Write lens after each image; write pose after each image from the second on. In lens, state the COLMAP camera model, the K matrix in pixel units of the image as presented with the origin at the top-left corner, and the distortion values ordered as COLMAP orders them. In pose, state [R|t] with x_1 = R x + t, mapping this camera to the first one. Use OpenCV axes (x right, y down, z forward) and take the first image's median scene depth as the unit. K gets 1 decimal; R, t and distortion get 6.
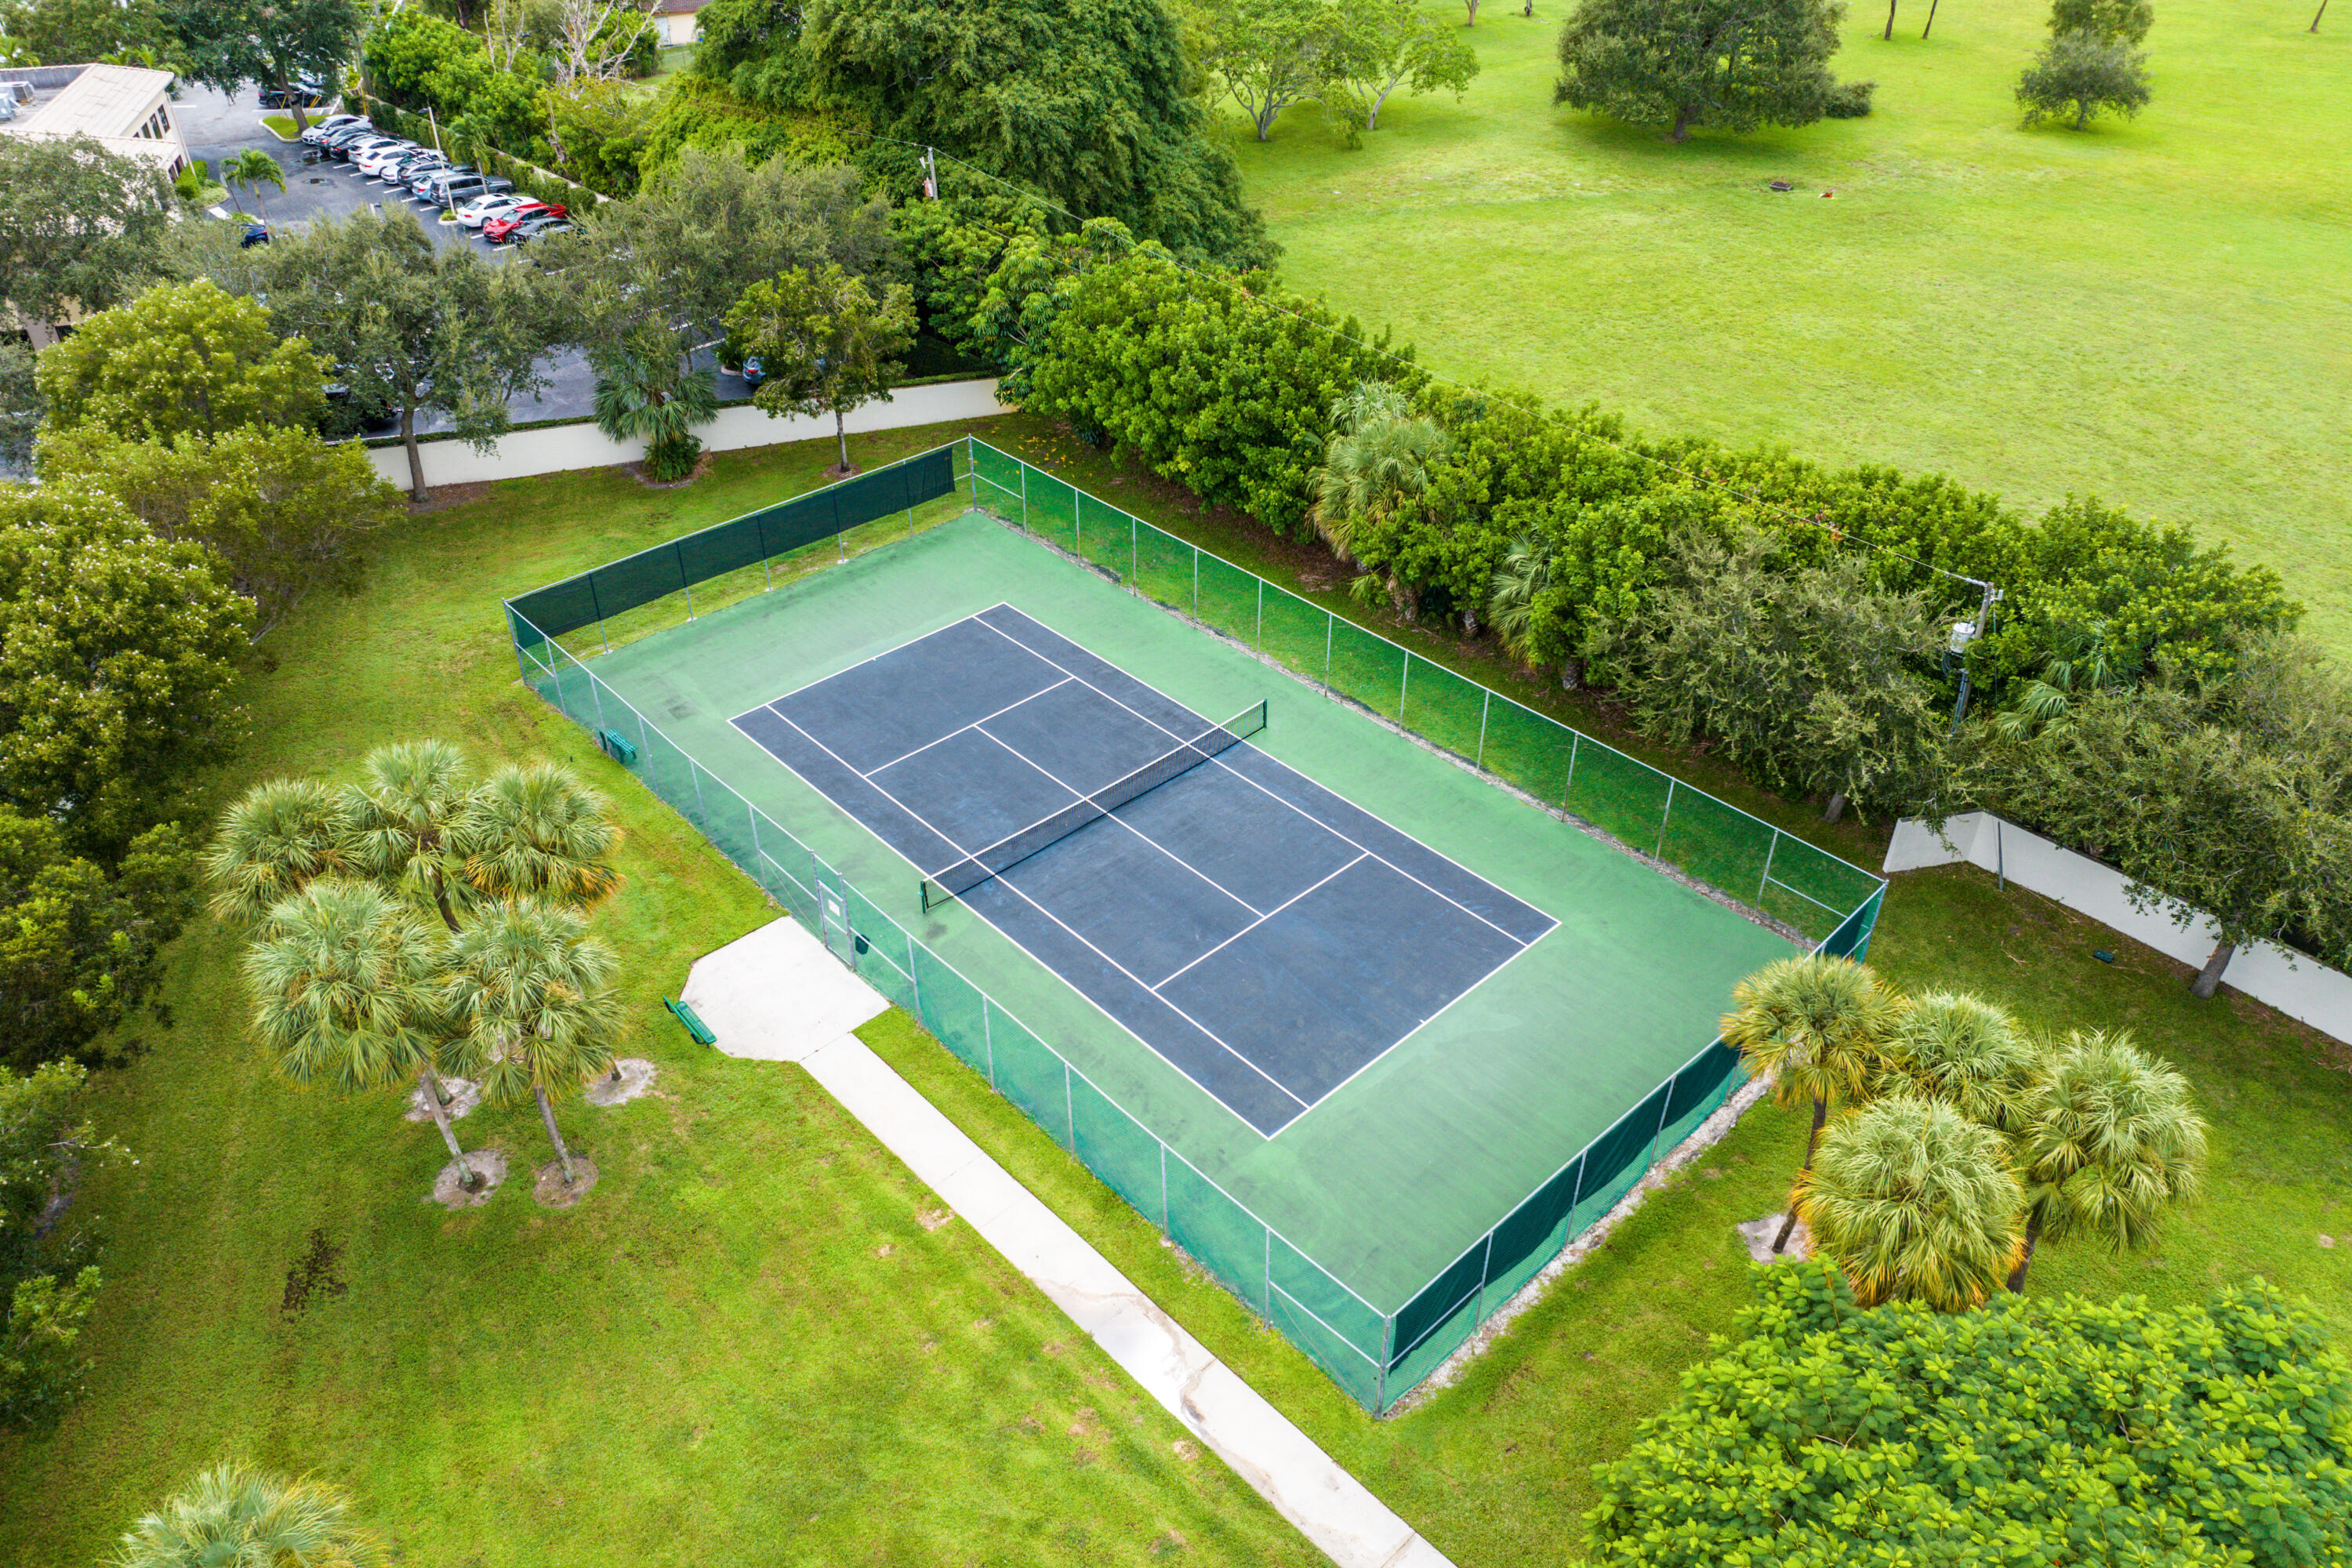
lens RADIAL K [[1654.8, 0, 1192.1], [0, 1654.8, 776.8], [0, 0, 1]] dist [-0.023550, -0.005452]
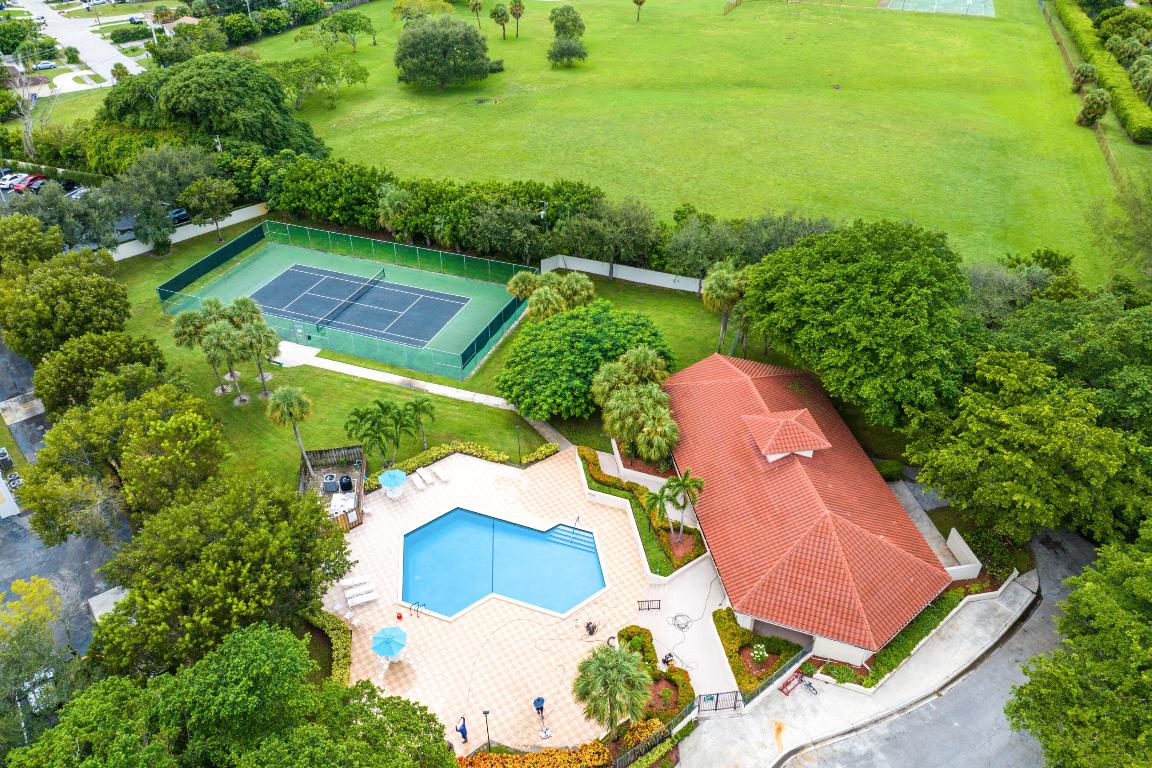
lens RADIAL K [[810.5, 0, 583.9], [0, 810.5, 380.5], [0, 0, 1]] dist [-0.023550, -0.005452]
pose [[0.898976, -0.253882, 0.356911, -0.221647], [0.252575, 0.966226, 0.051127, 0.183221], [-0.357837, 0.044185, 0.932738, -0.725663]]
